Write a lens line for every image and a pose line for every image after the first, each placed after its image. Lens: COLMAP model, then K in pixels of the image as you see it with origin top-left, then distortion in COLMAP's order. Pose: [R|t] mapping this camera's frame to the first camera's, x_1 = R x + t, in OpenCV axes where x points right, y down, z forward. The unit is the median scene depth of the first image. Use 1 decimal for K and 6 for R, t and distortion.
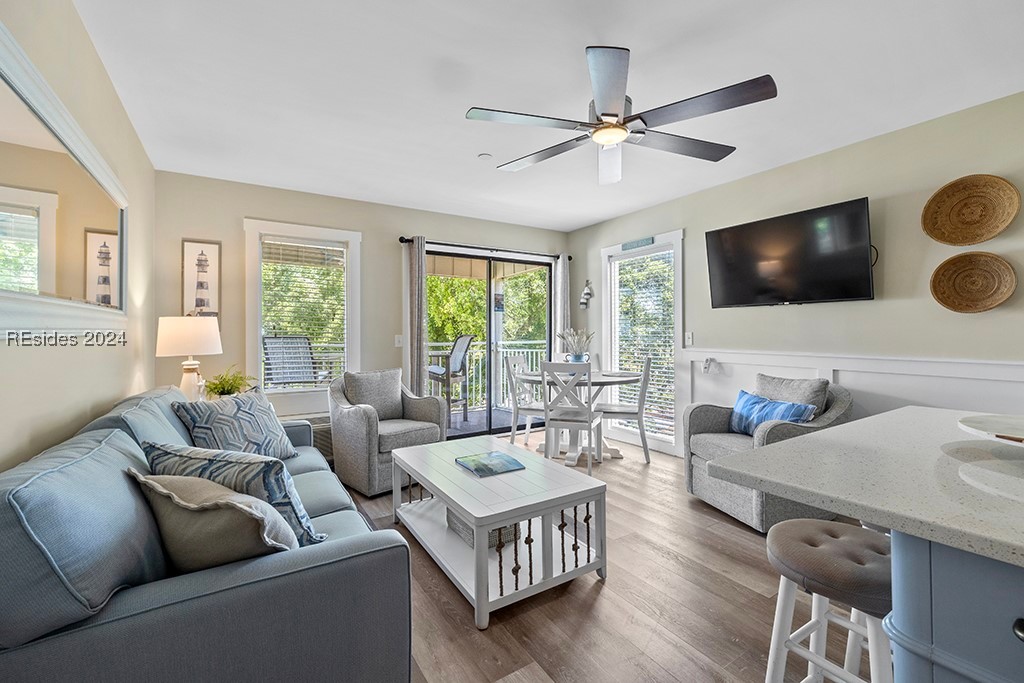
lens RADIAL K [[435.0, 0, 508.8], [0, 435.0, 330.2], [0, 0, 1]] dist [-0.000469, 0.000076]
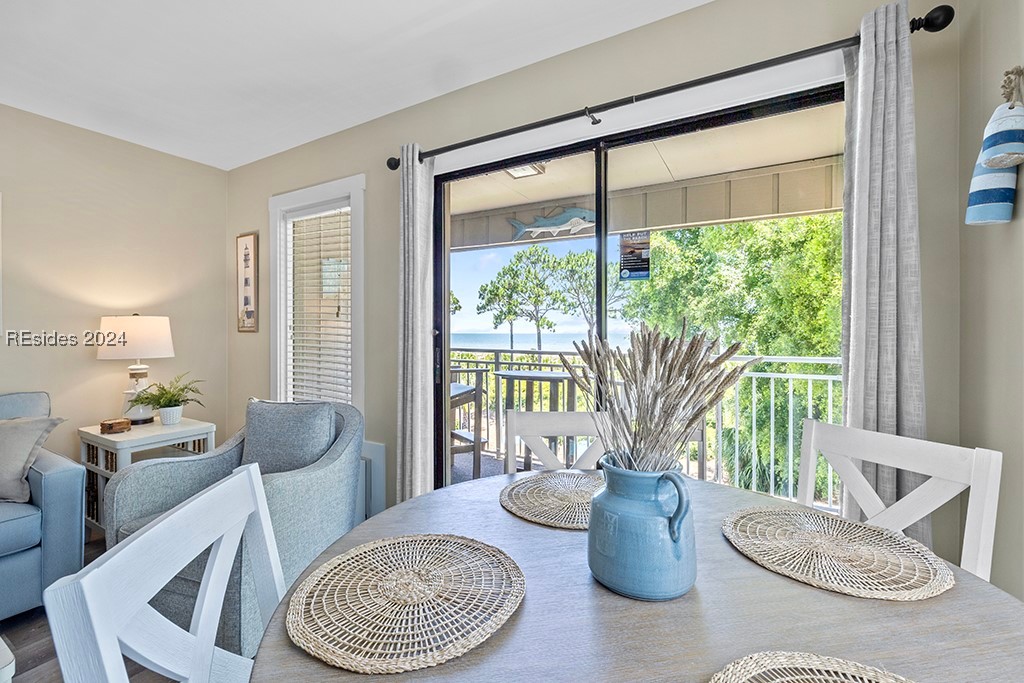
lens RADIAL K [[435.0, 0, 508.8], [0, 435.0, 330.2], [0, 0, 1]] dist [-0.000469, 0.000076]
pose [[0.460578, 0.001520, -0.887618, 0.323432], [0.001041, 0.999997, 0.002253, -0.002332], [0.887619, -0.001961, 0.460575, 0.944461]]
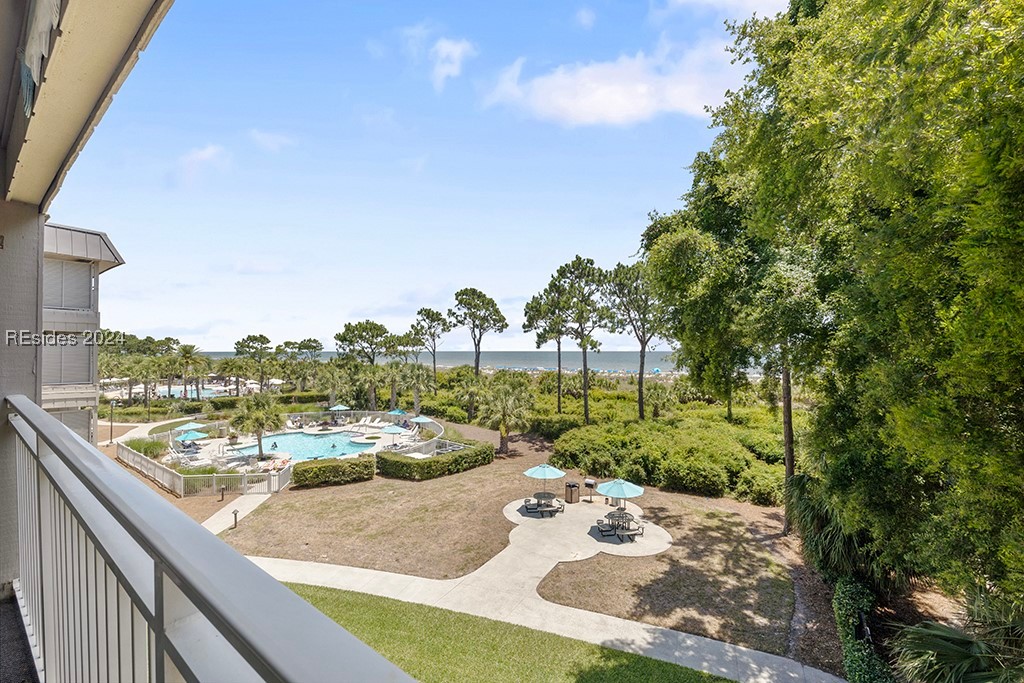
lens RADIAL K [[435.0, 0, 508.8], [0, 435.0, 330.2], [0, 0, 1]] dist [-0.000469, 0.000076]
pose [[0.336086, -0.037704, -0.941076, -0.131794], [-0.000828, 0.999186, -0.040328, -0.016152], [0.941831, 0.014333, 0.335782, 1.694232]]
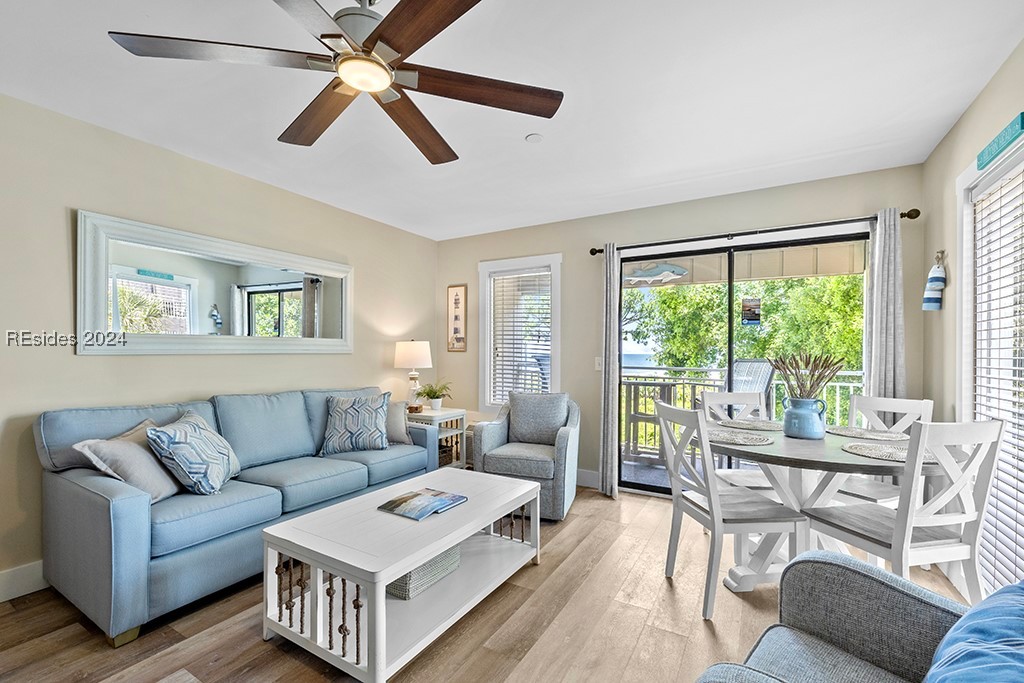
lens RADIAL K [[430.7, 0, 512.7], [0, 430.7, 349.6], [0, 0, 1]] dist [0.000732, 0.000088]
pose [[0.456913, 0.003186, -0.889506, 0.509839], [-0.005345, 0.999985, 0.000836, -0.005223], [0.889495, 0.004372, 0.456923, 0.476753]]
